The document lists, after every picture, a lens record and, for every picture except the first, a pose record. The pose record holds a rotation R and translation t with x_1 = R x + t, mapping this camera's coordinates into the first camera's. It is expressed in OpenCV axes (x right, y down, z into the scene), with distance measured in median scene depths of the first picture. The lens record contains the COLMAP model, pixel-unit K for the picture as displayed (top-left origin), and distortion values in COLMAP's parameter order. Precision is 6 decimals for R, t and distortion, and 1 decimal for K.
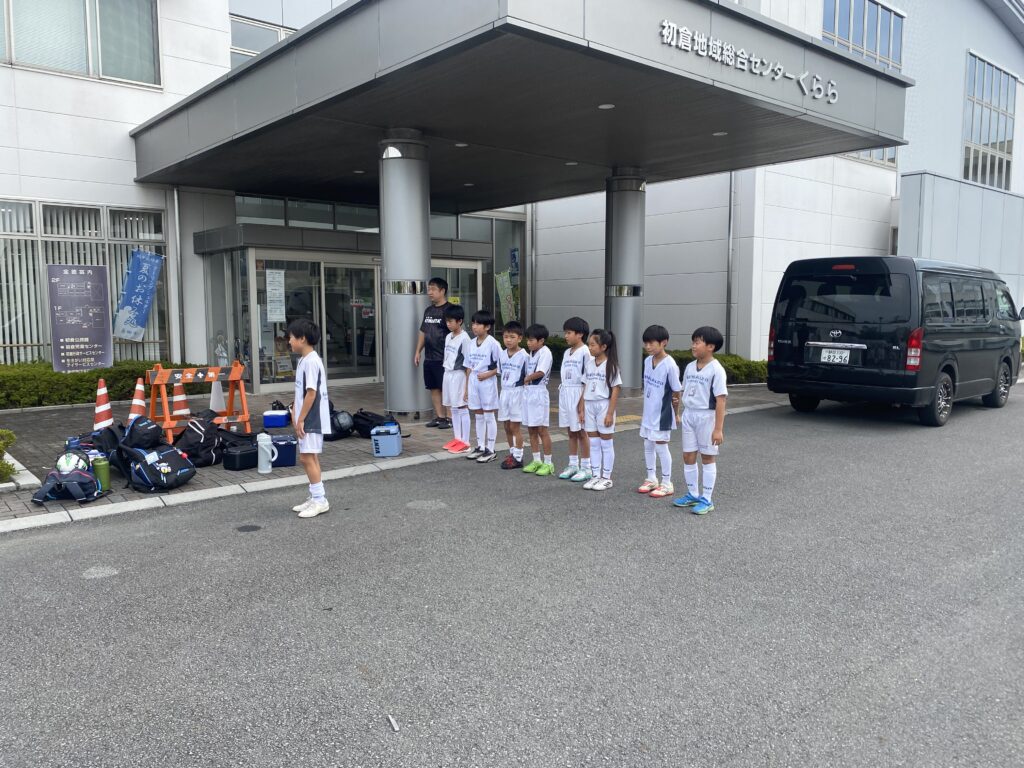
lens RADIAL K [[774.4, 0, 510.5], [0, 774.4, 380.0], [0, 0, 1]] dist [0.014288, -0.015020]
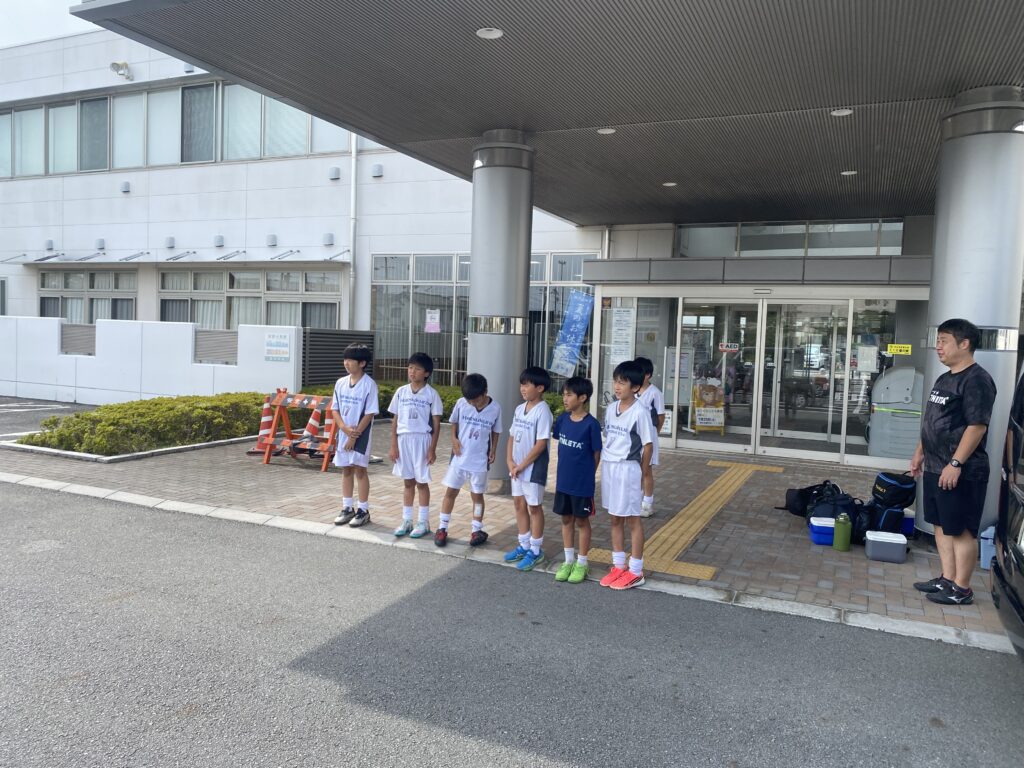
lens RADIAL K [[774.4, 0, 500.6], [0, 774.4, 379.4], [0, 0, 1]] dist [0.014288, -0.015020]
pose [[0.415879, 0.069344, -0.906772, 0.486780], [-0.121570, 0.992379, 0.020134, -0.064254], [0.901257, 0.101863, 0.421140, 0.538676]]
